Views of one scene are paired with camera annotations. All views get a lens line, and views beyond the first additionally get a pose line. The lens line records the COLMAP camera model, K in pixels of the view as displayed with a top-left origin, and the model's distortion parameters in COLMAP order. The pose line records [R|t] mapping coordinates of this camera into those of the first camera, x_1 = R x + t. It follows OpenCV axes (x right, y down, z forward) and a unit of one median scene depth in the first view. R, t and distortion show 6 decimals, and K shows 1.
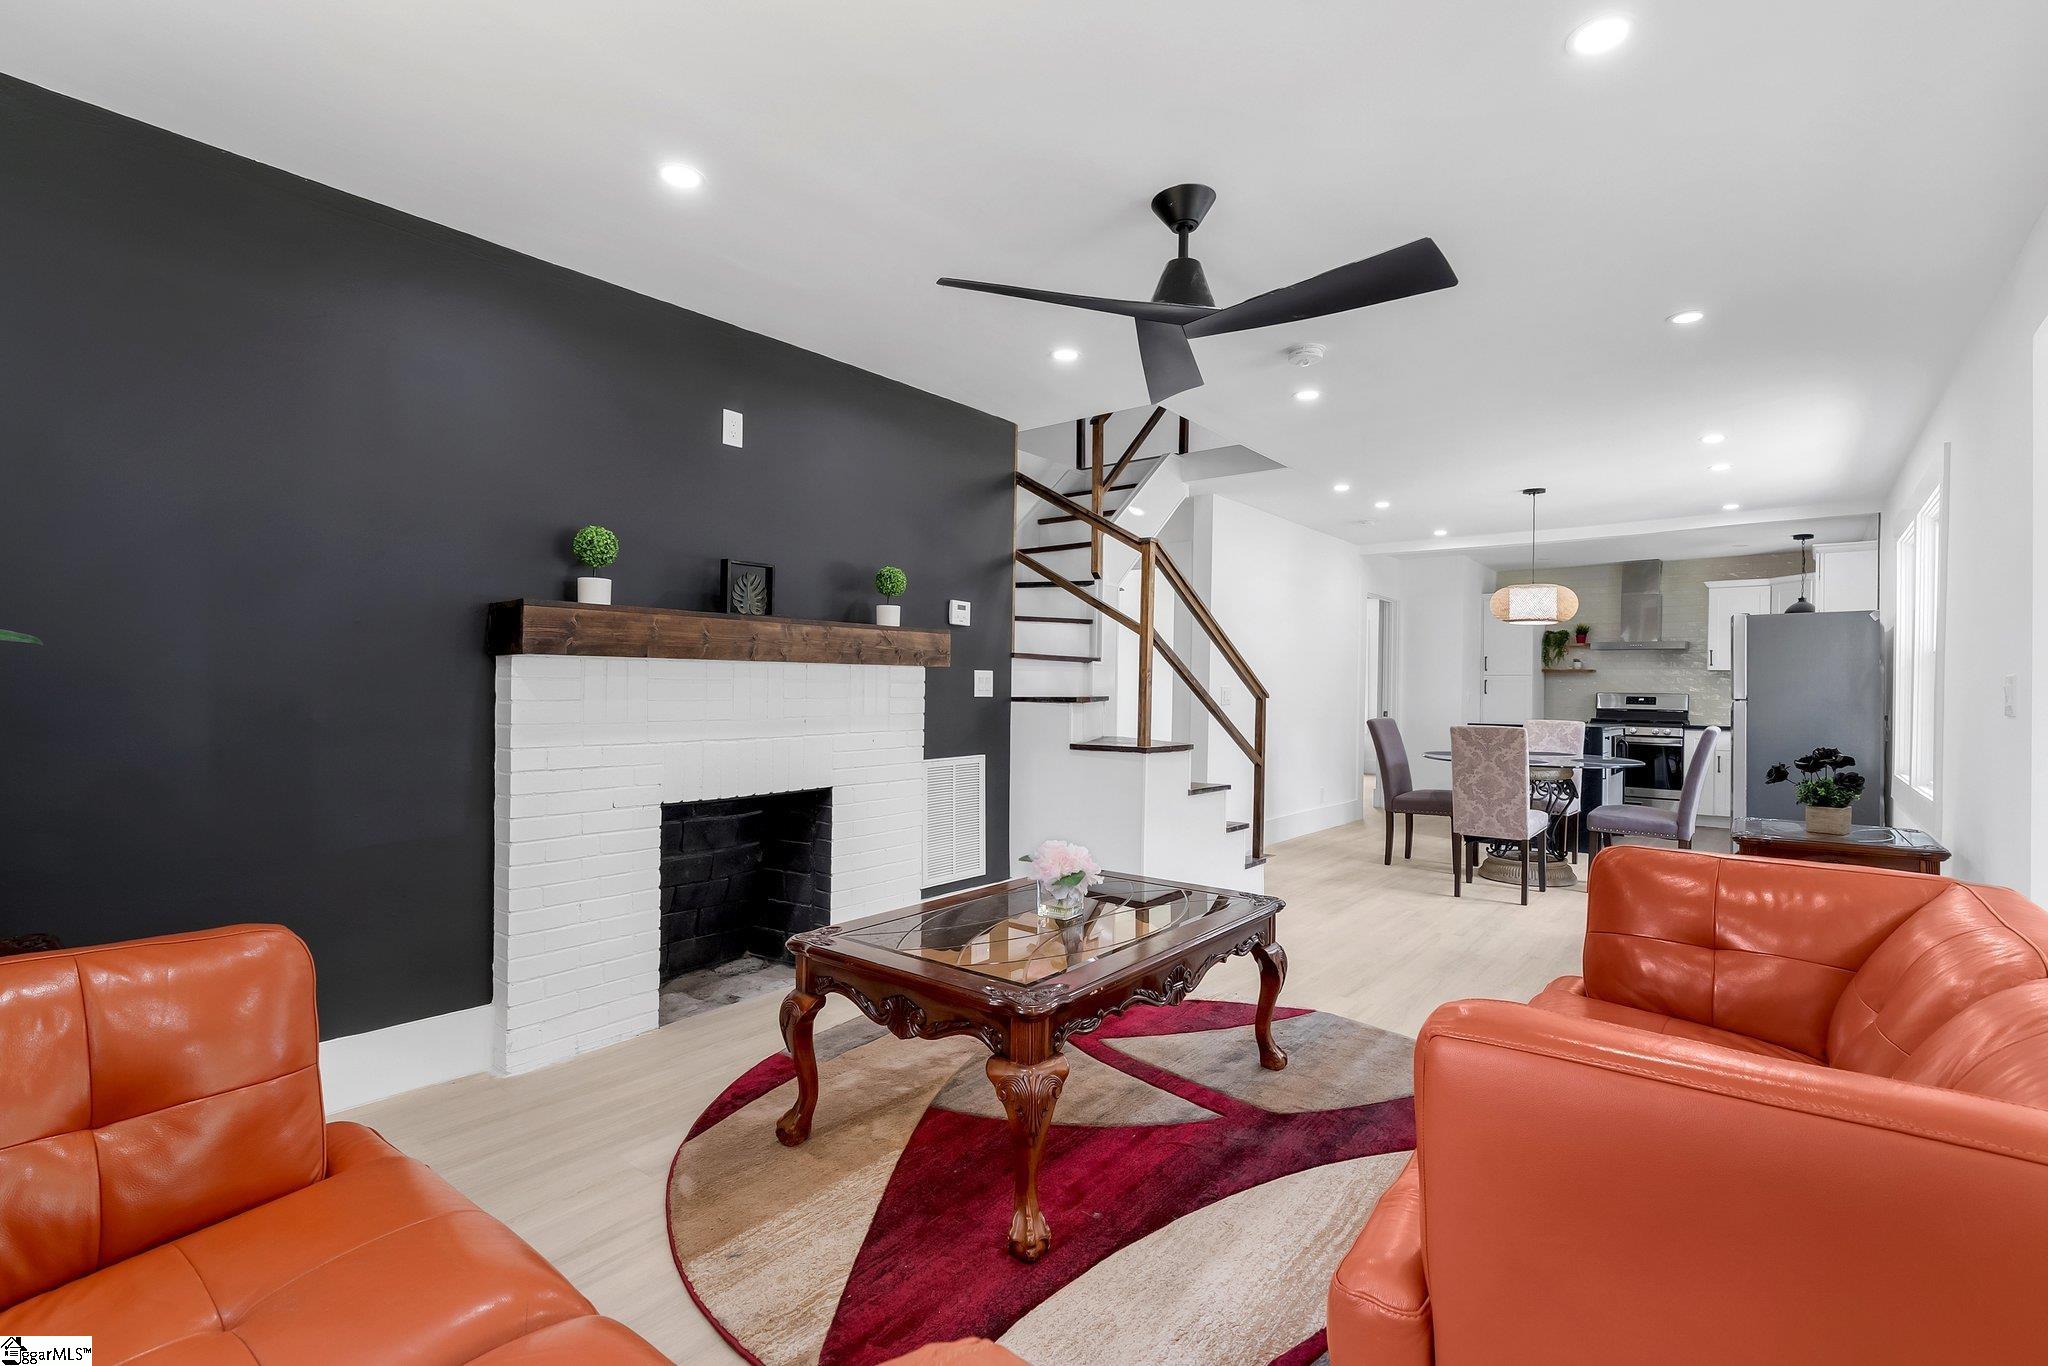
lens RADIAL K [[948.2, 0, 1024.0], [0, 948.2, 683.0], [0, 0, 1]] dist [0.002316, 0.000153]
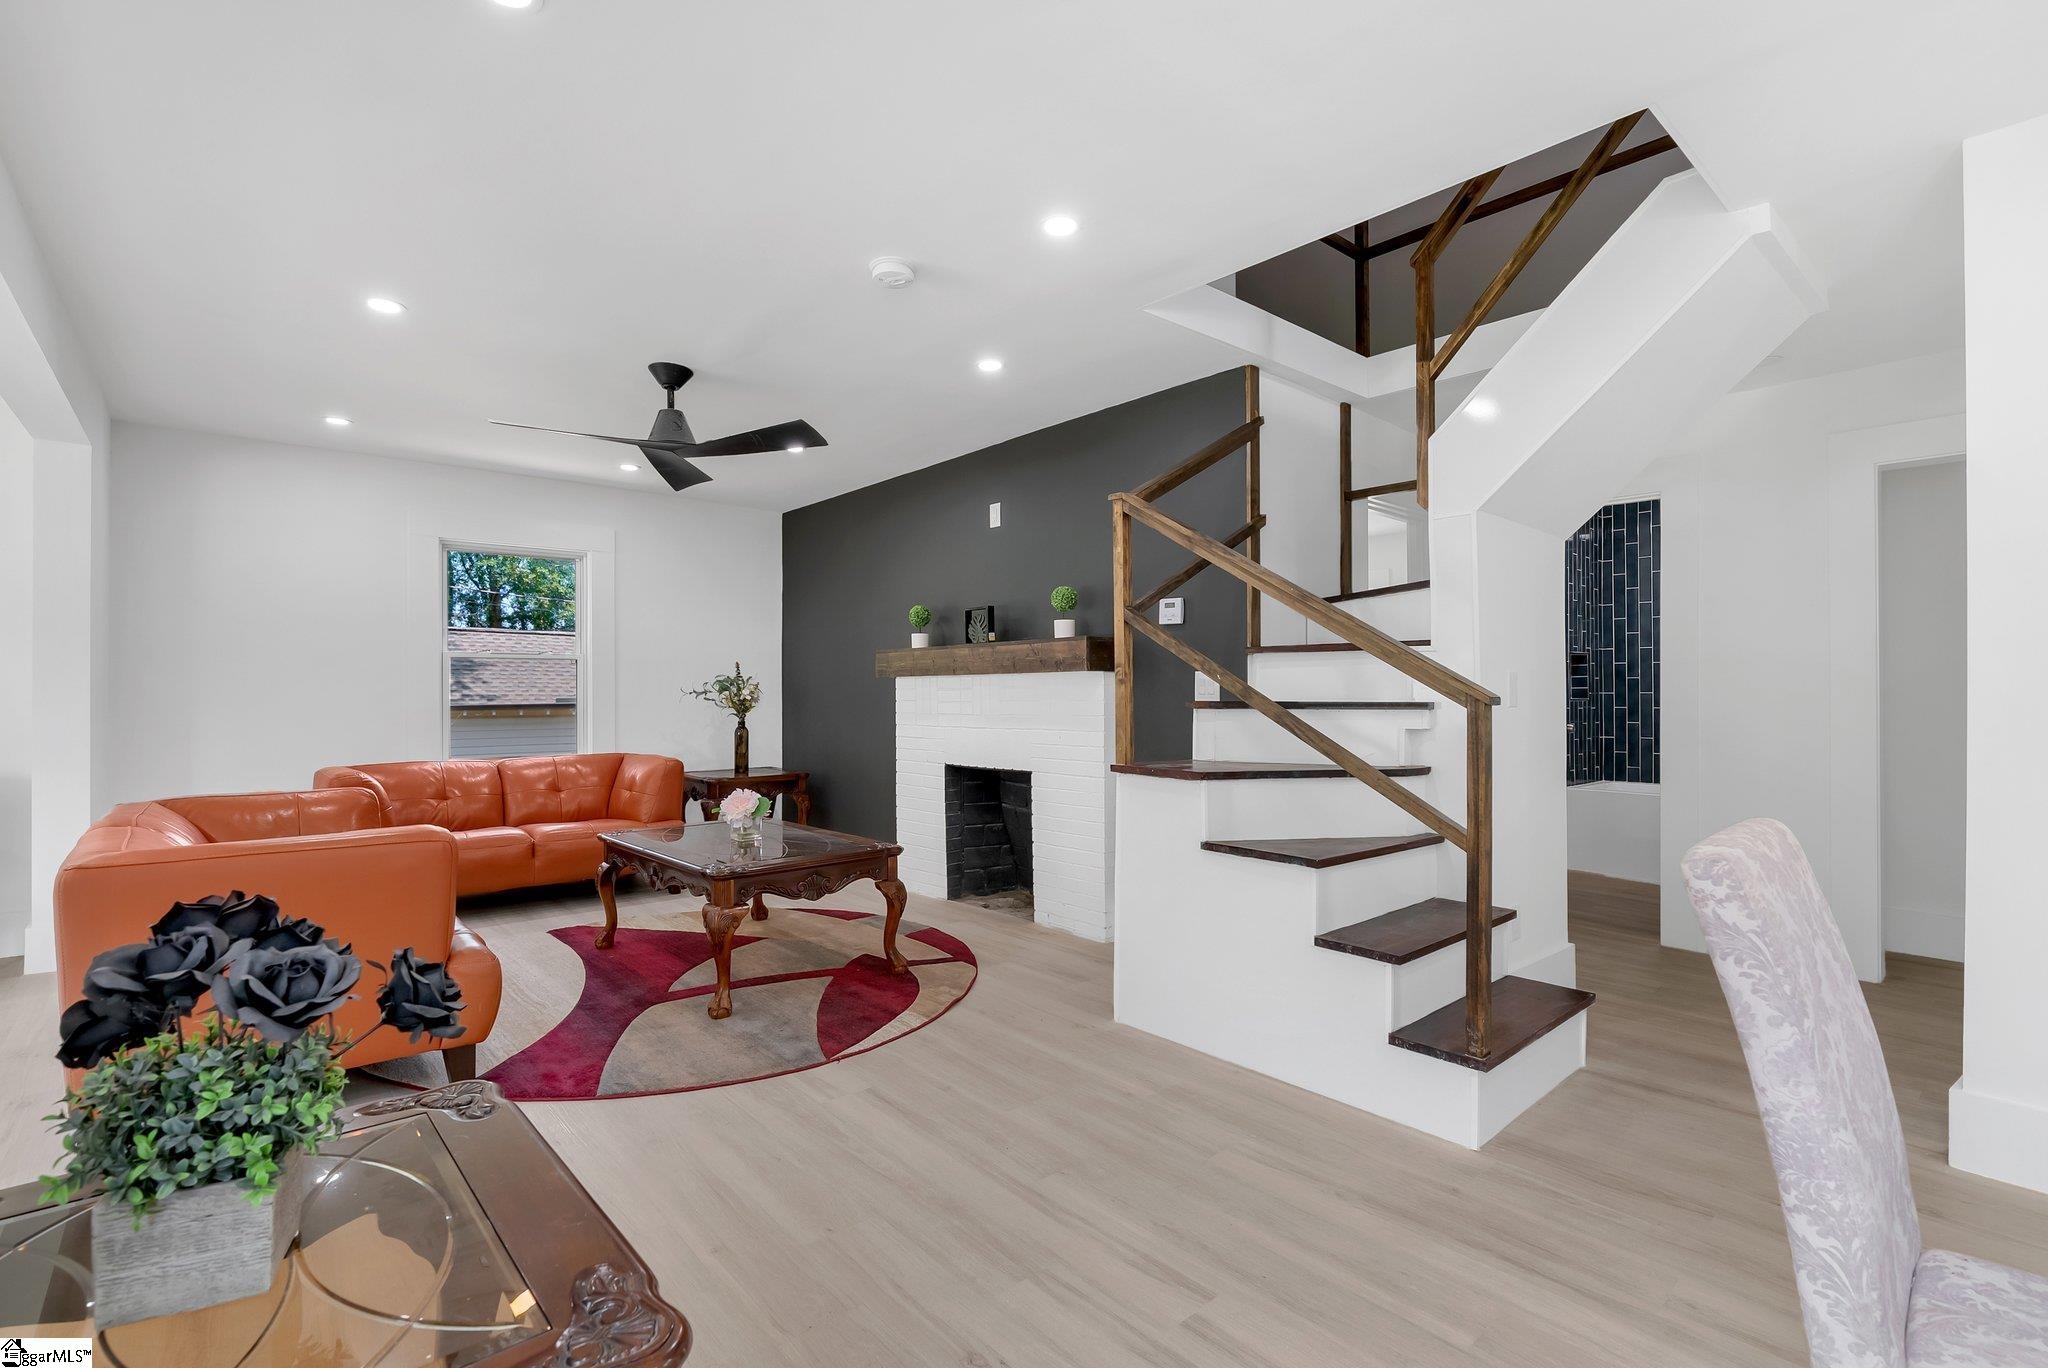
lens RADIAL K [[948.2, 0, 1024.0], [0, 948.2, 684.0], [0, 0, 1]] dist [0.002316, 0.000153]
pose [[-0.185119, -0.022789, -0.982452, 1.131735], [0.000481, 0.999729, -0.023280, 0.024901], [0.982716, -0.004782, -0.185058, 1.338441]]
